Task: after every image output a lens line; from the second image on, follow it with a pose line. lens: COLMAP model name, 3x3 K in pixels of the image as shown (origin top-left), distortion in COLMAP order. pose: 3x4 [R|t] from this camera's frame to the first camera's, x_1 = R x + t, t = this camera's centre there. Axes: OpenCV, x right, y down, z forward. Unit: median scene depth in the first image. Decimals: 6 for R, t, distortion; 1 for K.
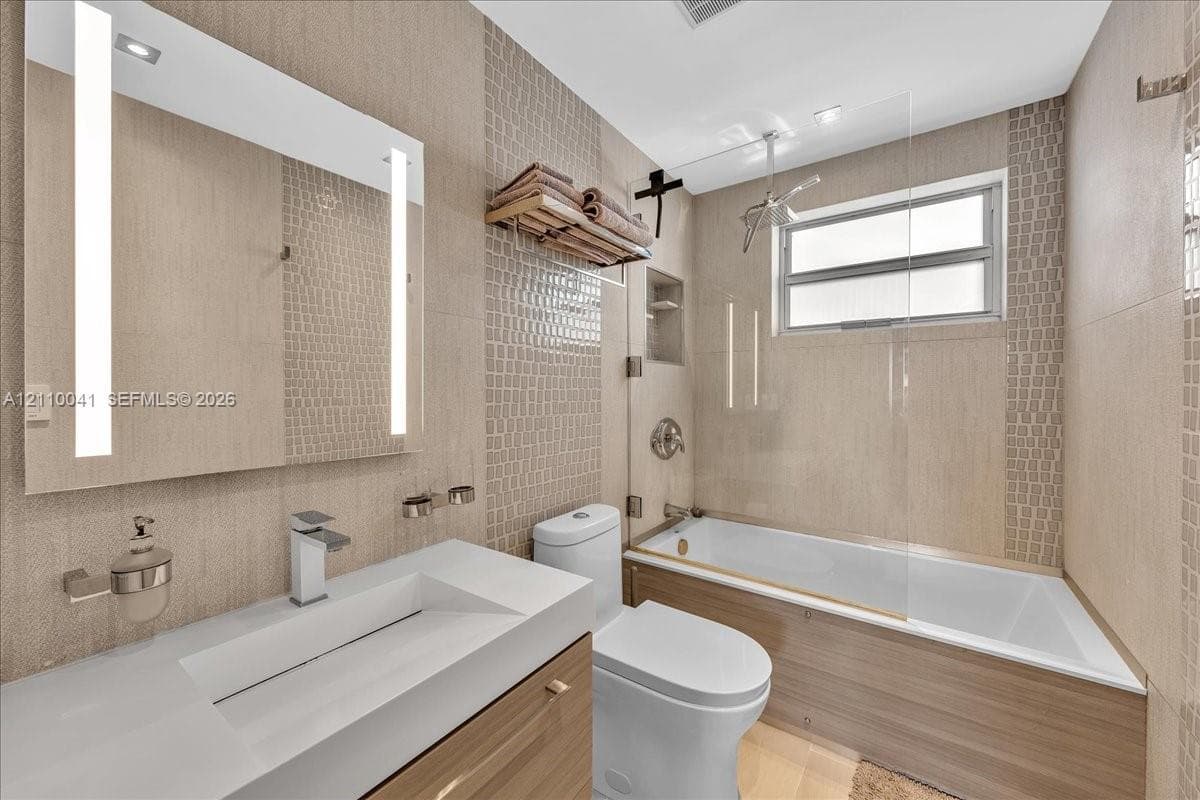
lens RADIAL K [[453.3, 0, 600.8], [0, 453.3, 394.7], [0, 0, 1]] dist [0.010961, -0.000515]
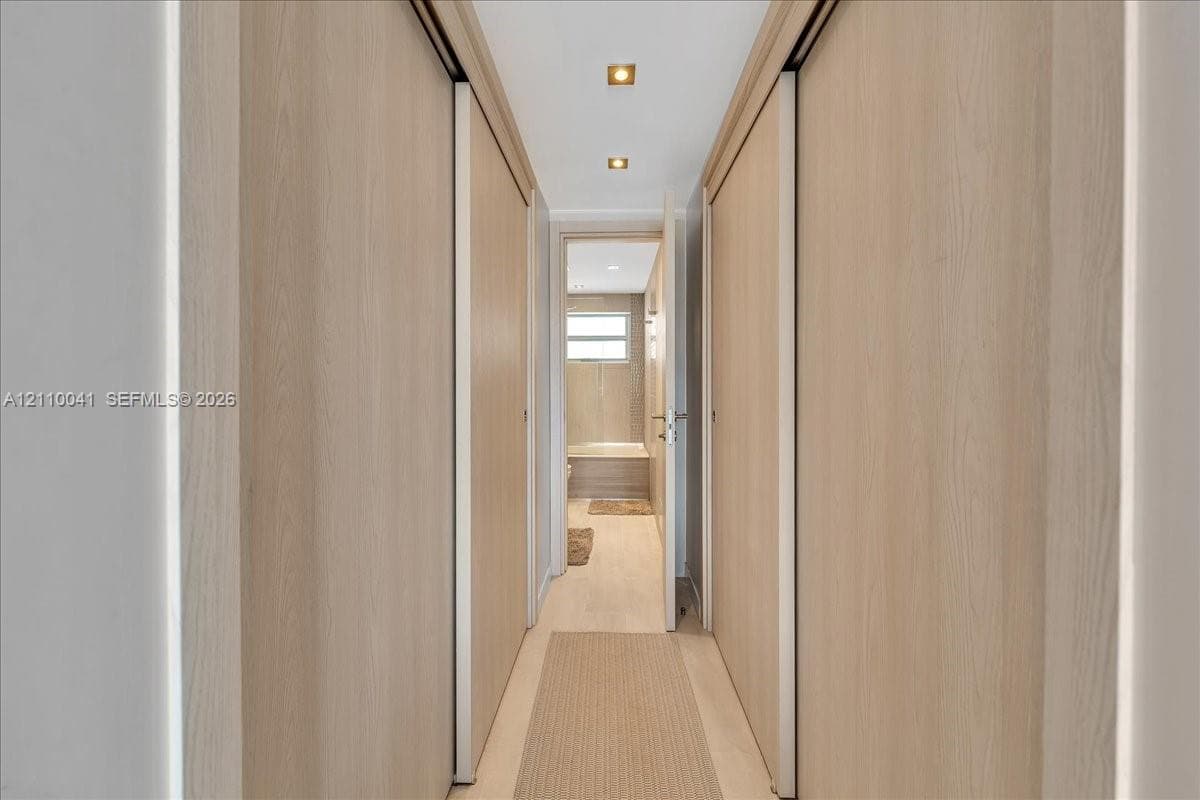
lens RADIAL K [[453.3, 0, 602.1], [0, 453.3, 395.0], [0, 0, 1]] dist [0.010961, -0.000515]
pose [[0.826672, -0.009485, 0.562605, -0.842145], [0.004577, 0.999938, 0.010133, 0.013964], [-0.562666, -0.005802, 0.826664, -1.211799]]
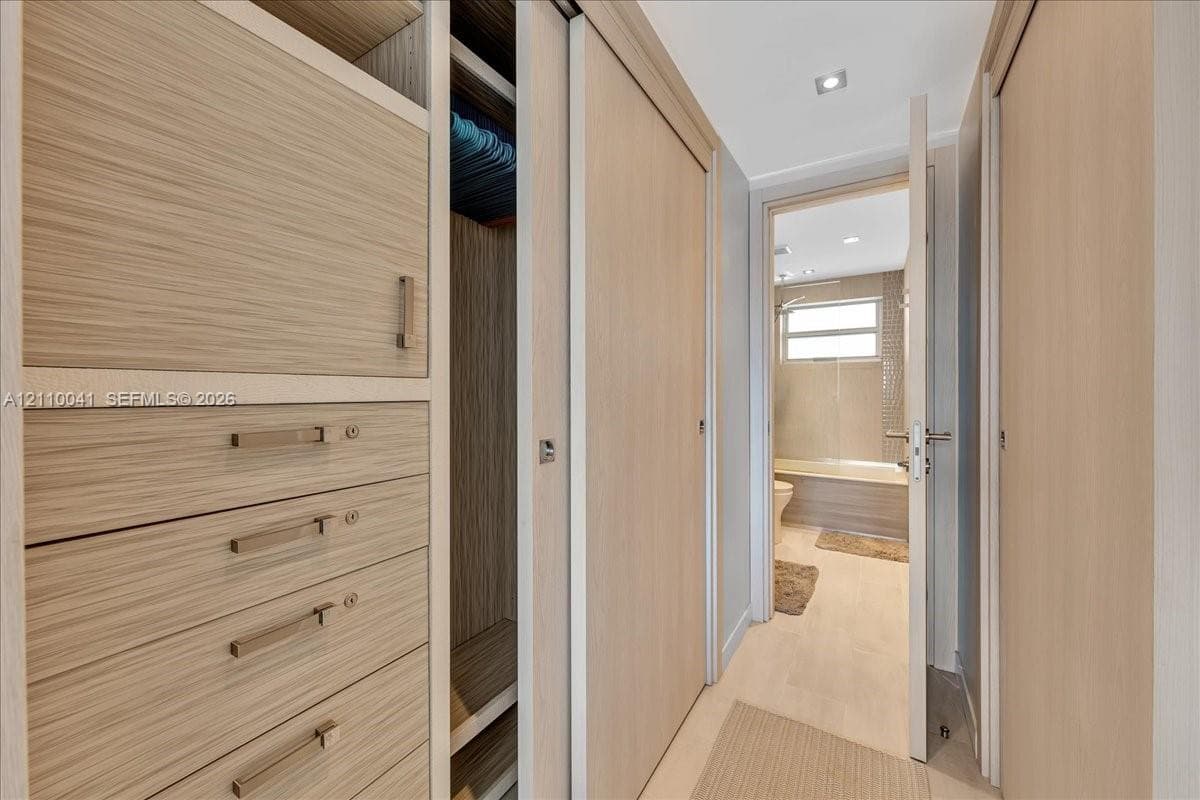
lens RADIAL K [[453.3, 0, 603.2], [0, 453.3, 396.4], [0, 0, 1]] dist [0.010961, -0.000515]
pose [[0.996836, 0.000810, 0.079477, -0.650670], [-0.000979, 0.999997, 0.002093, 0.012170], [-0.079475, -0.002164, 0.996834, -1.090077]]
